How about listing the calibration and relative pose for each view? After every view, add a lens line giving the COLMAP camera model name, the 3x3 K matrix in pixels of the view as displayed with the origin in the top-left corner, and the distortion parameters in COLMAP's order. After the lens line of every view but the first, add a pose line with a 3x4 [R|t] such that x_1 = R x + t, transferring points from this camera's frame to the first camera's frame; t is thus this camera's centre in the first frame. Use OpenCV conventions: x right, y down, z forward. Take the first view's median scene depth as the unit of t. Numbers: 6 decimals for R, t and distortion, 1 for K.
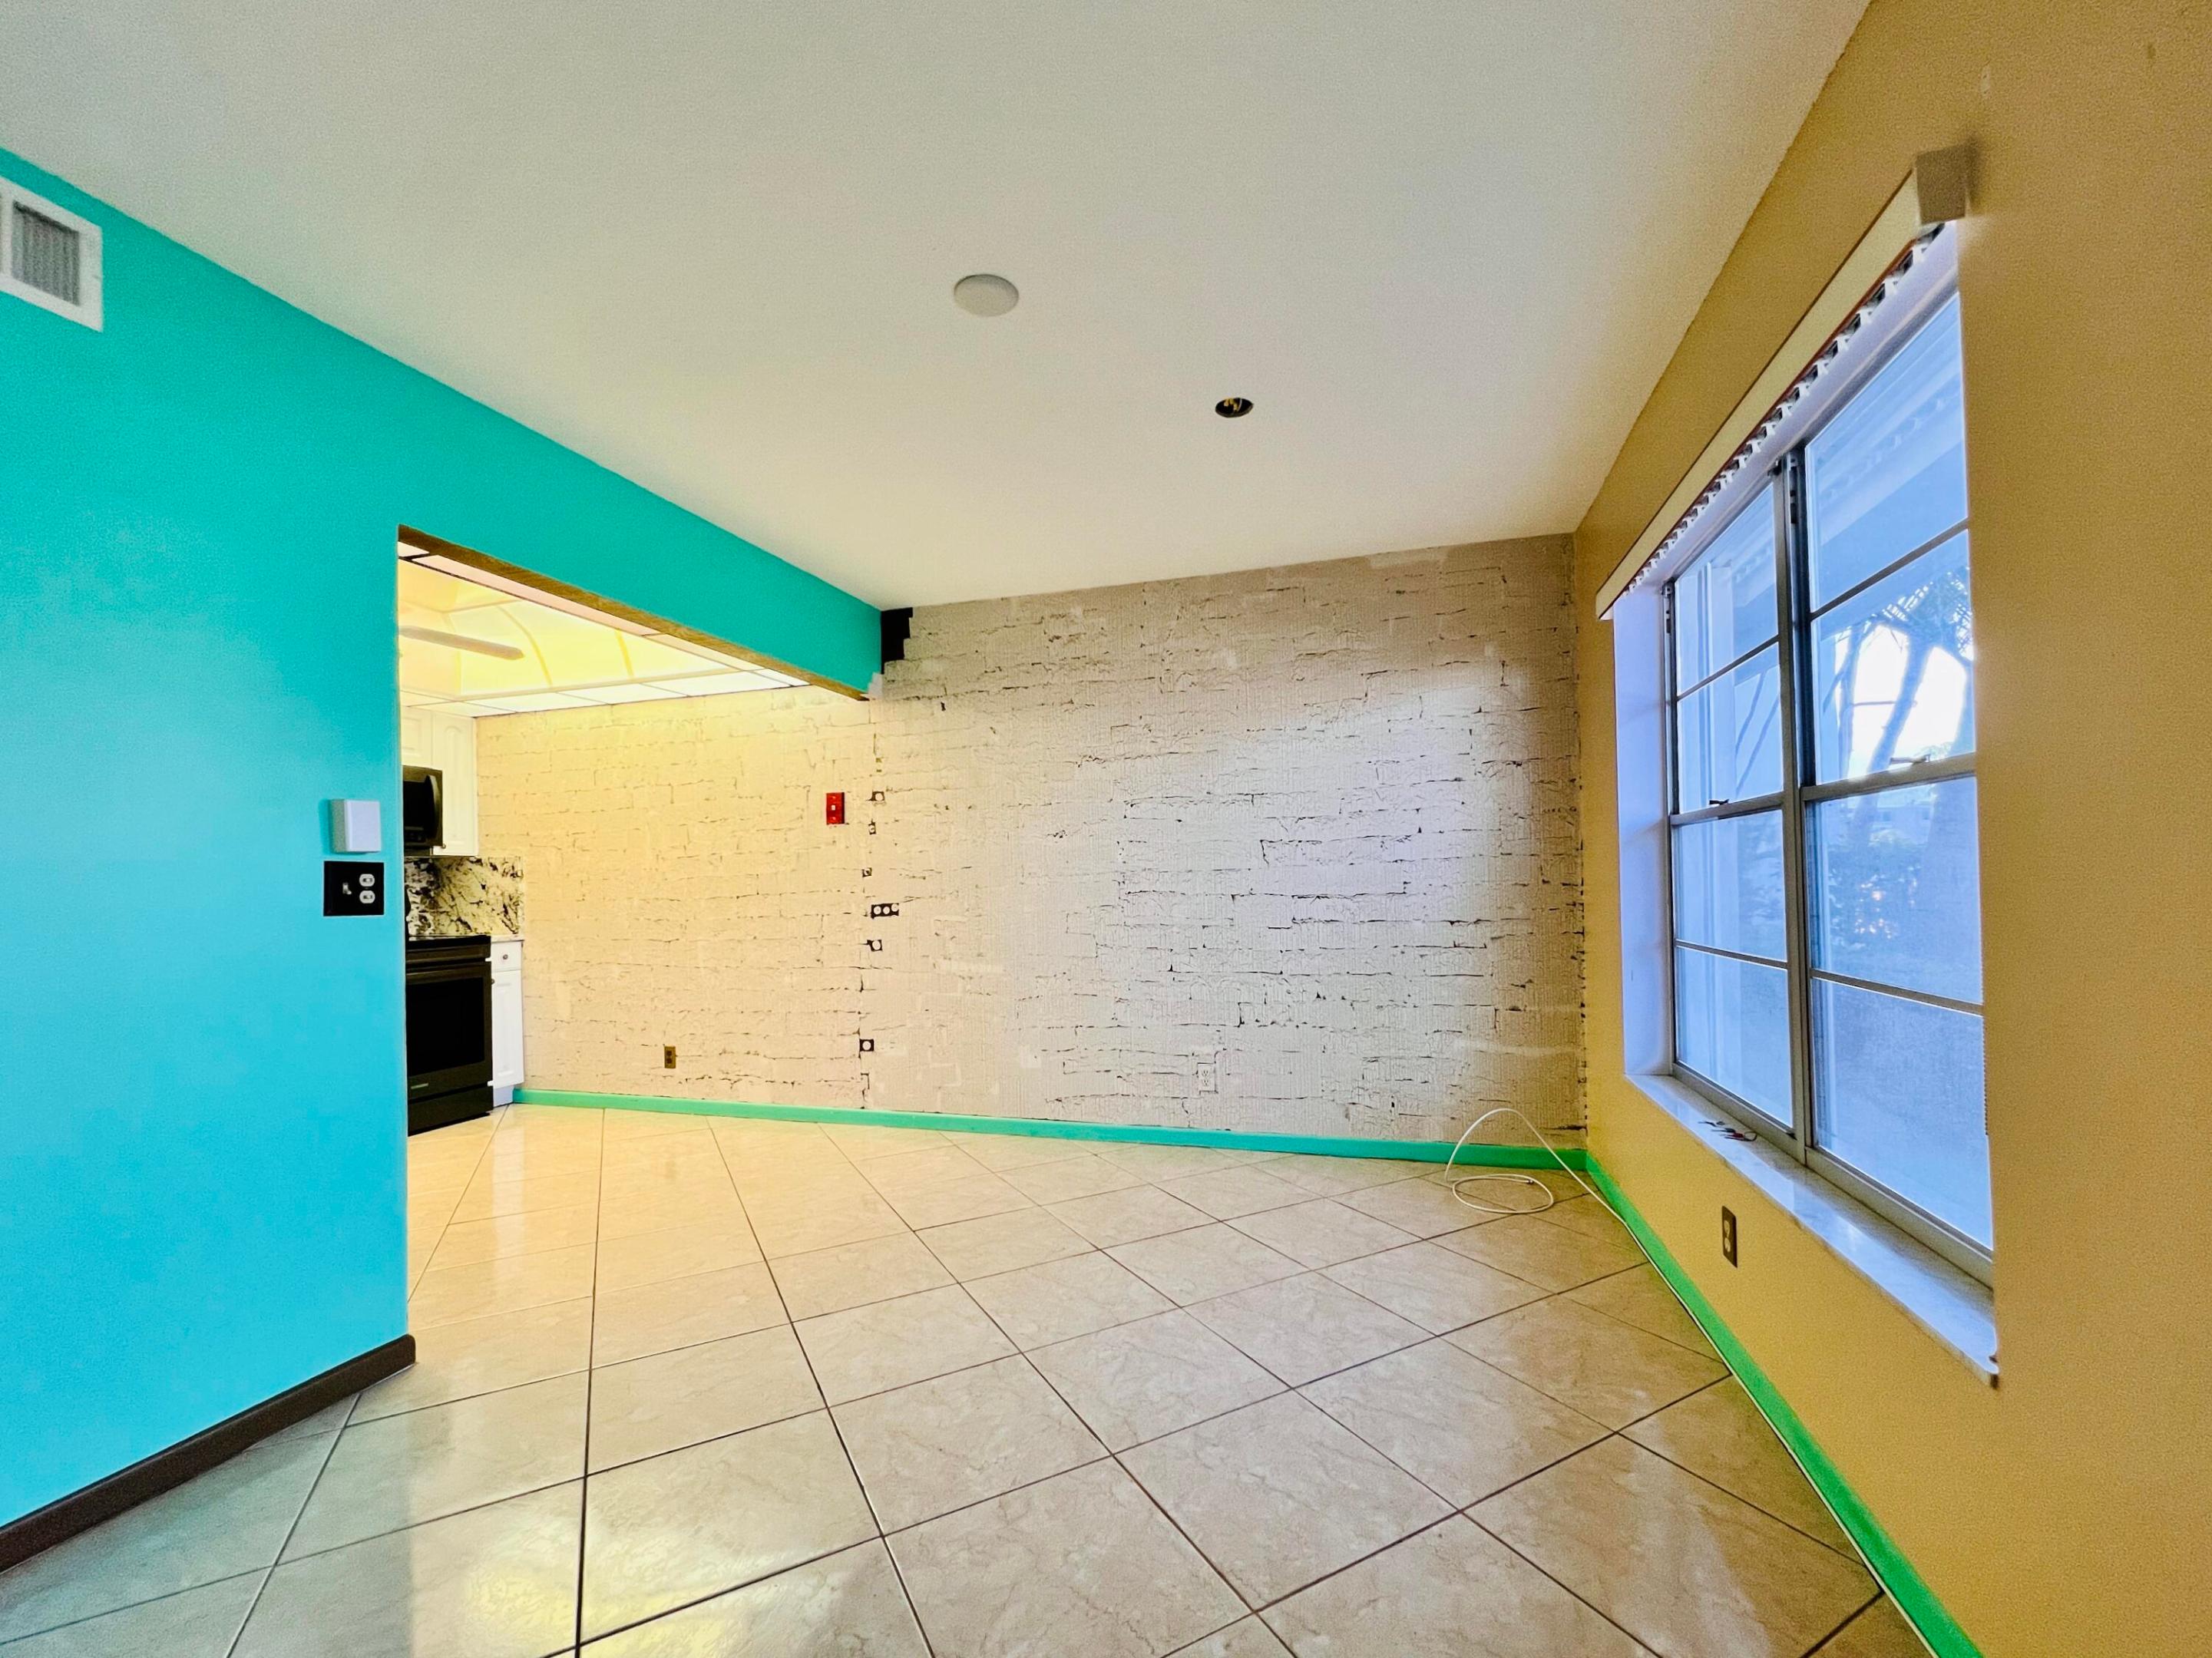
lens RADIAL K [[913.8, 0, 1113.1], [0, 913.8, 879.2], [0, 0, 1]] dist [-0.000470, -0.000059]
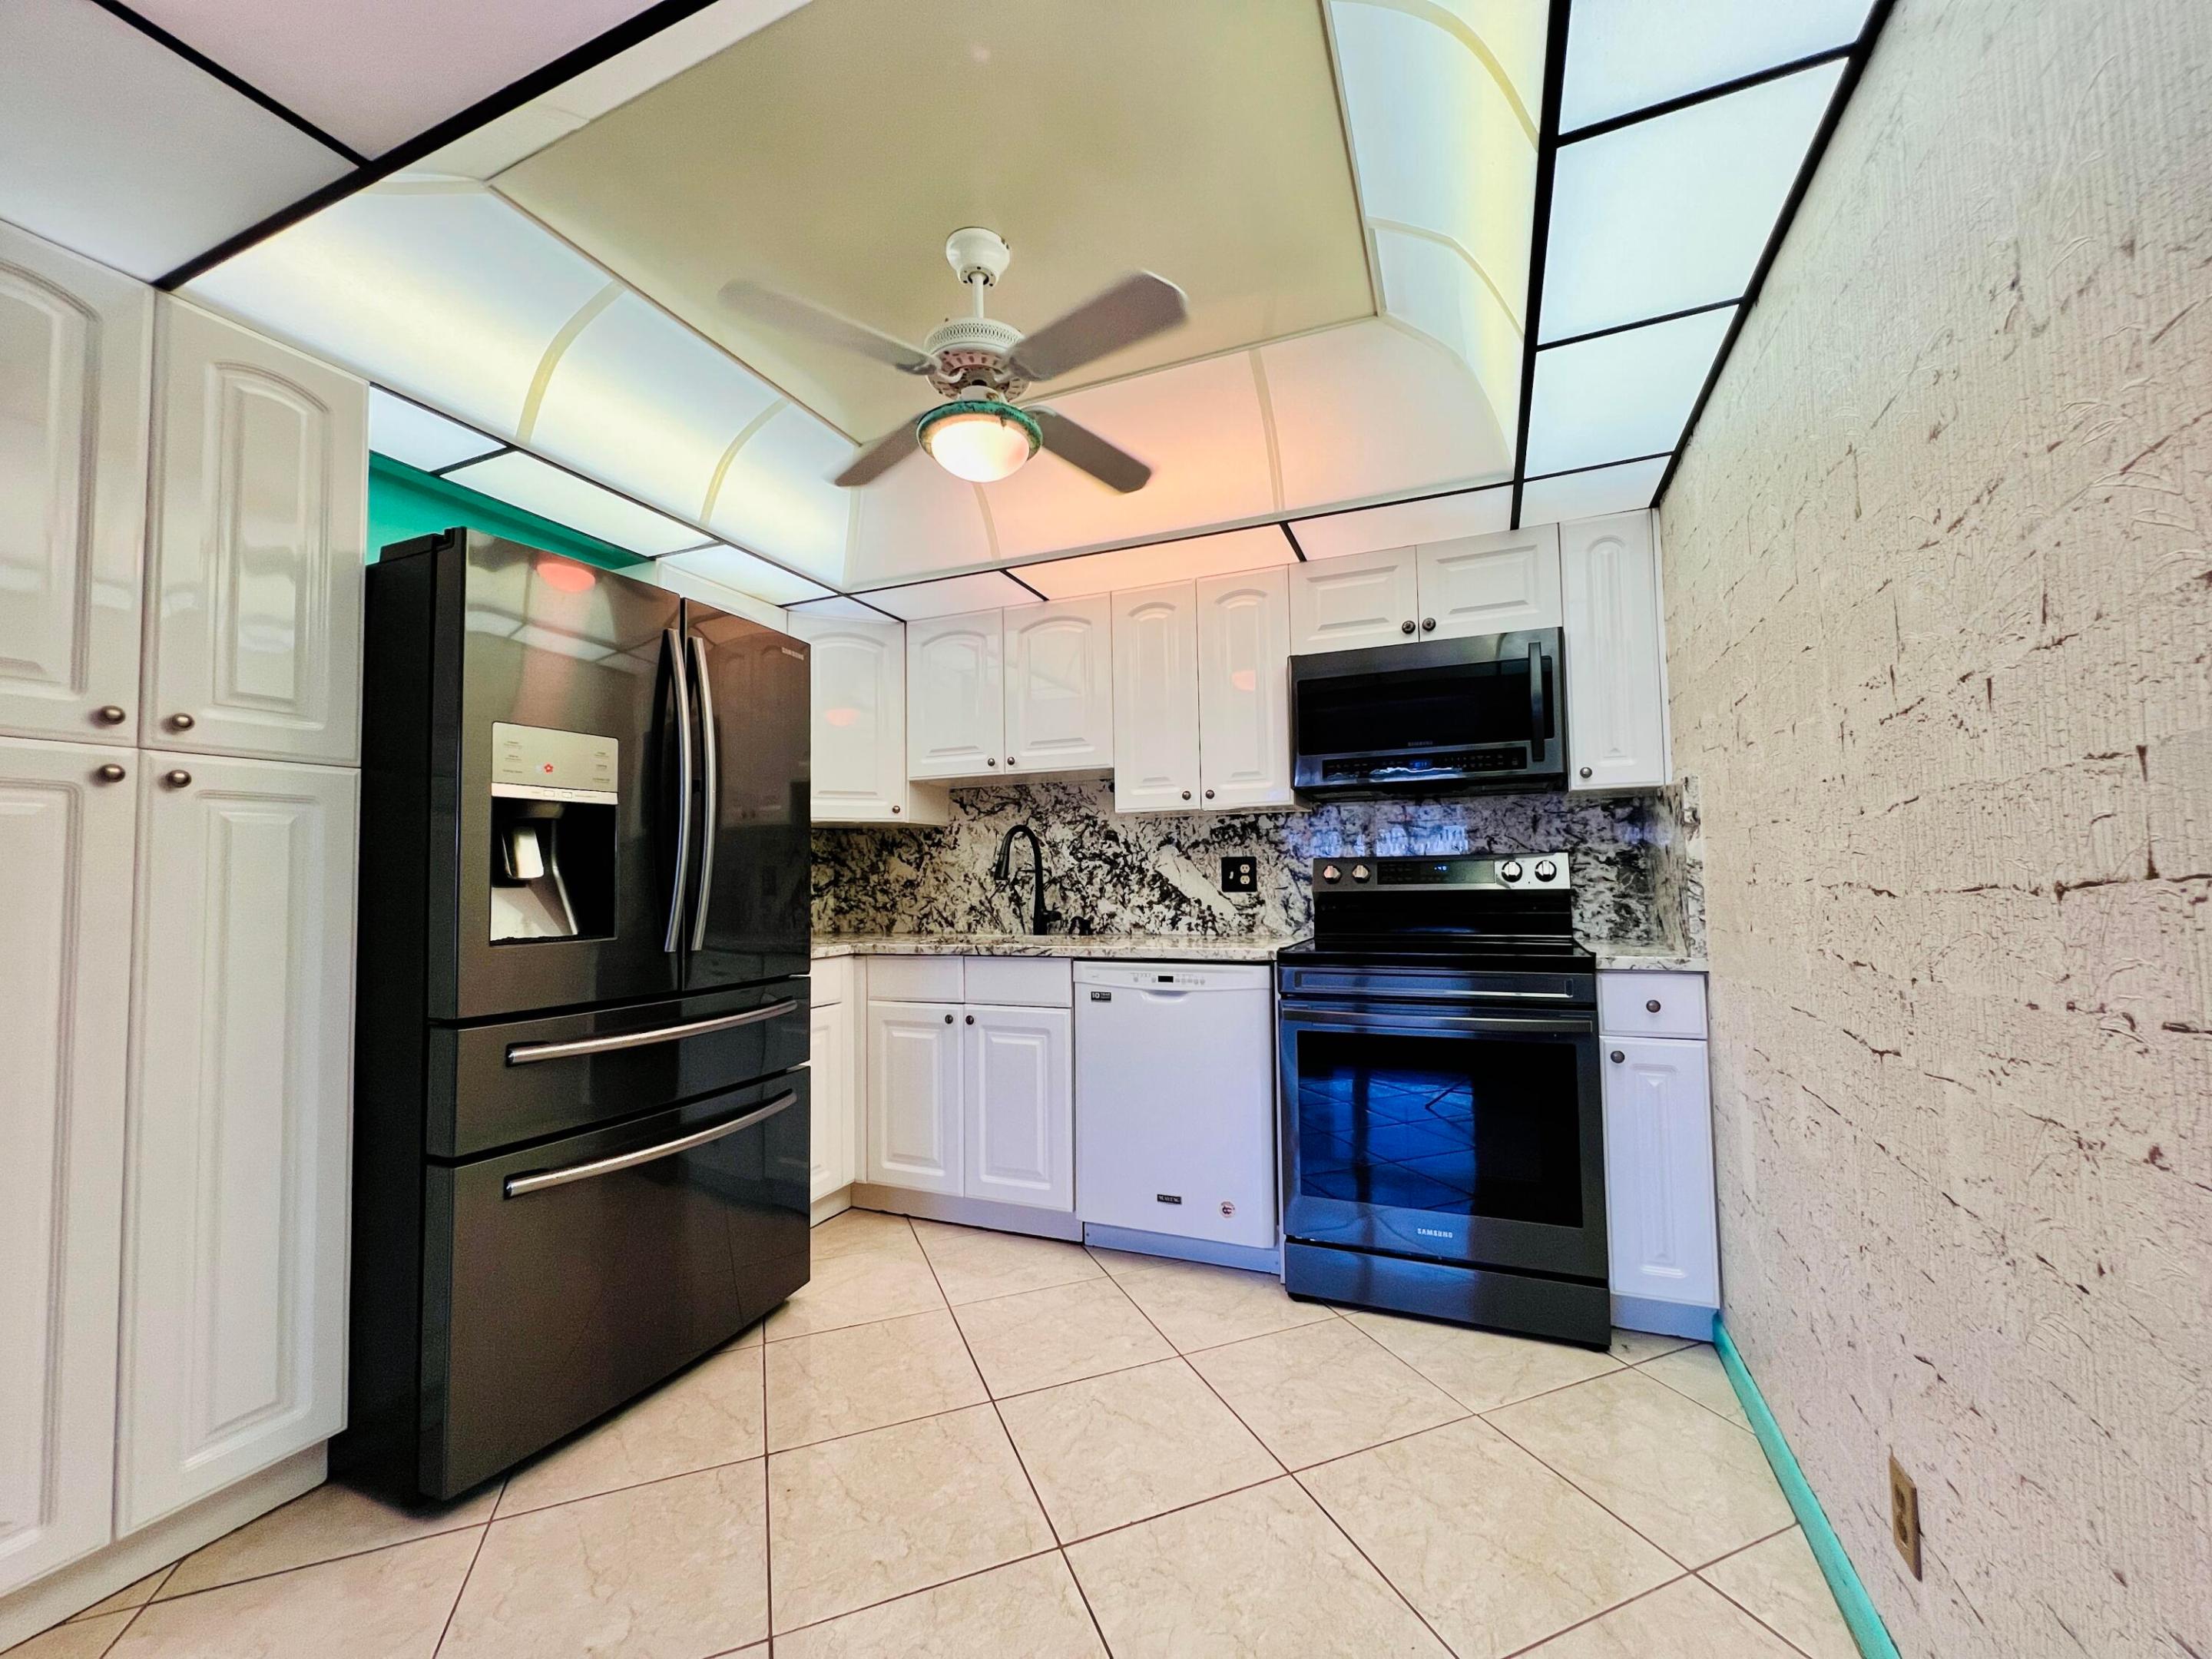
lens RADIAL K [[877.5, 0, 1106.5], [0, 877.5, 837.2], [0, 0, 1]] dist [0.000646, 0.000028]
pose [[-0.117106, -0.027780, -0.992731, -0.220270], [0.023244, 0.999258, -0.030705, 0.010415], [0.992847, -0.026671, -0.116373, 0.836671]]
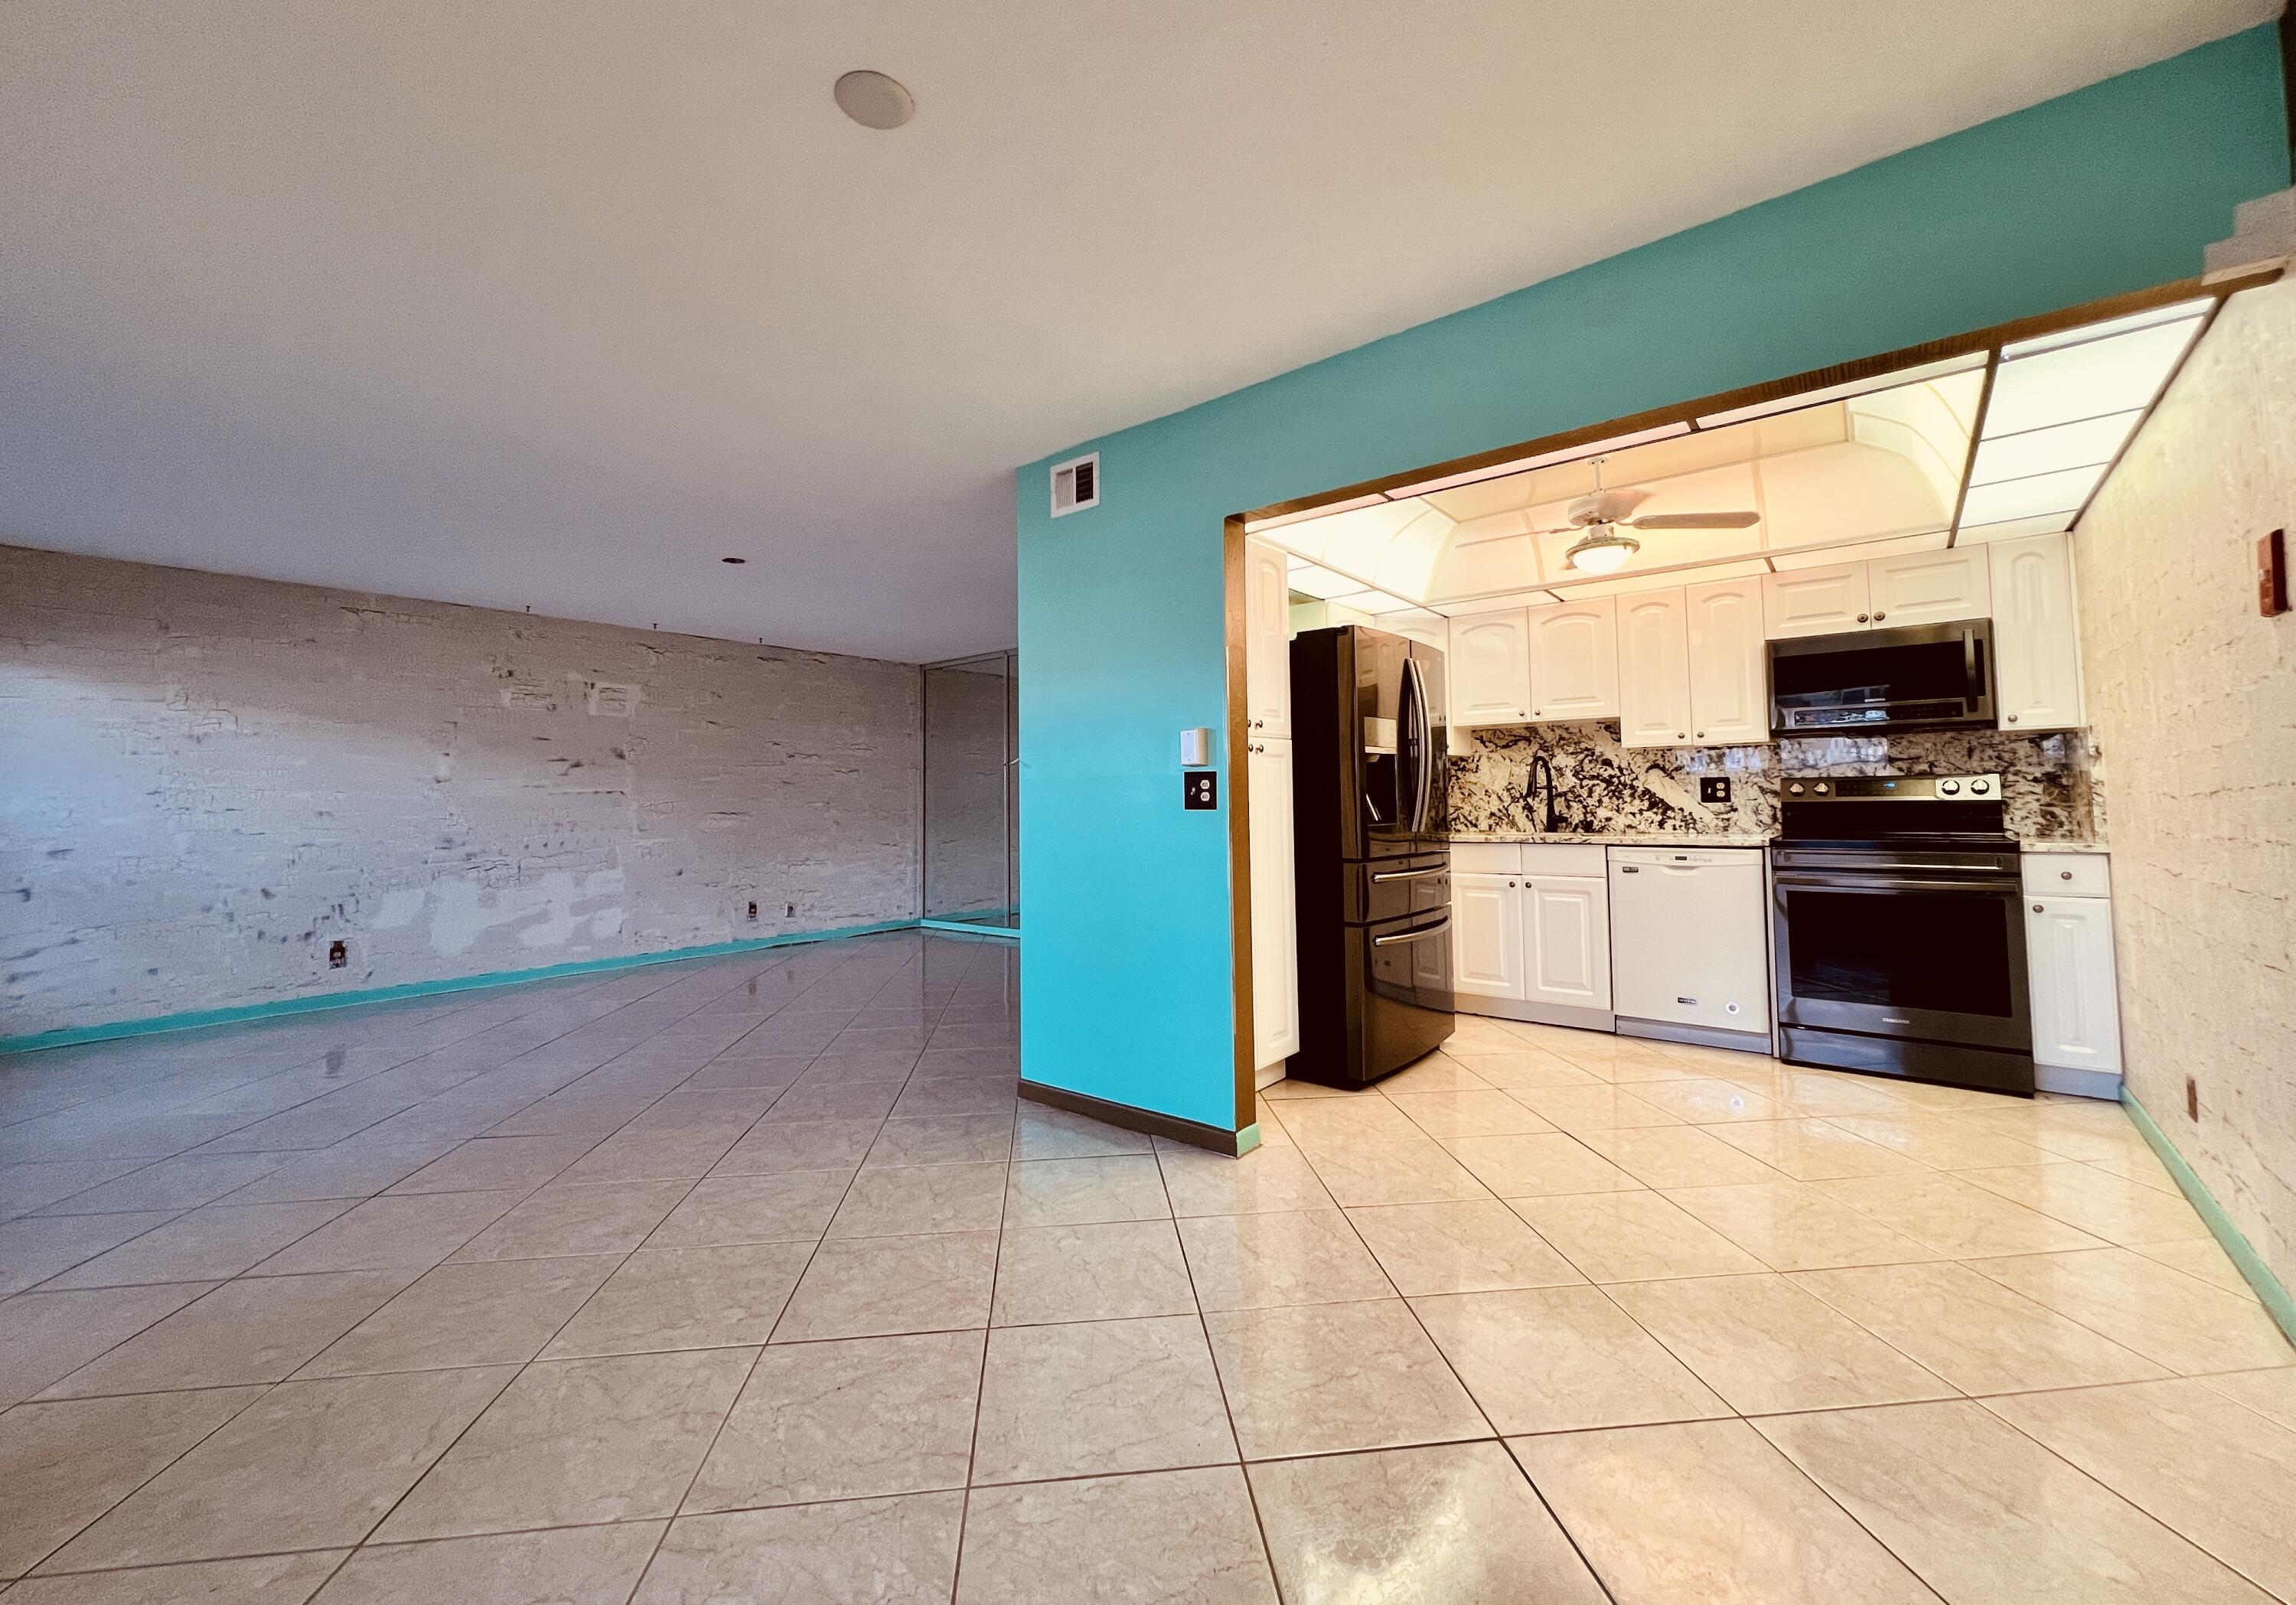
lens RADIAL K [[913.8, 0, 1156.0], [0, 913.8, 753.1], [0, 0, 1]] dist [-0.000952, 0.002576]
pose [[-0.379661, -0.024083, -0.924812, 0.234757], [0.026943, 0.998949, -0.037074, 0.001314], [0.924733, -0.038993, -0.378614, 0.676106]]
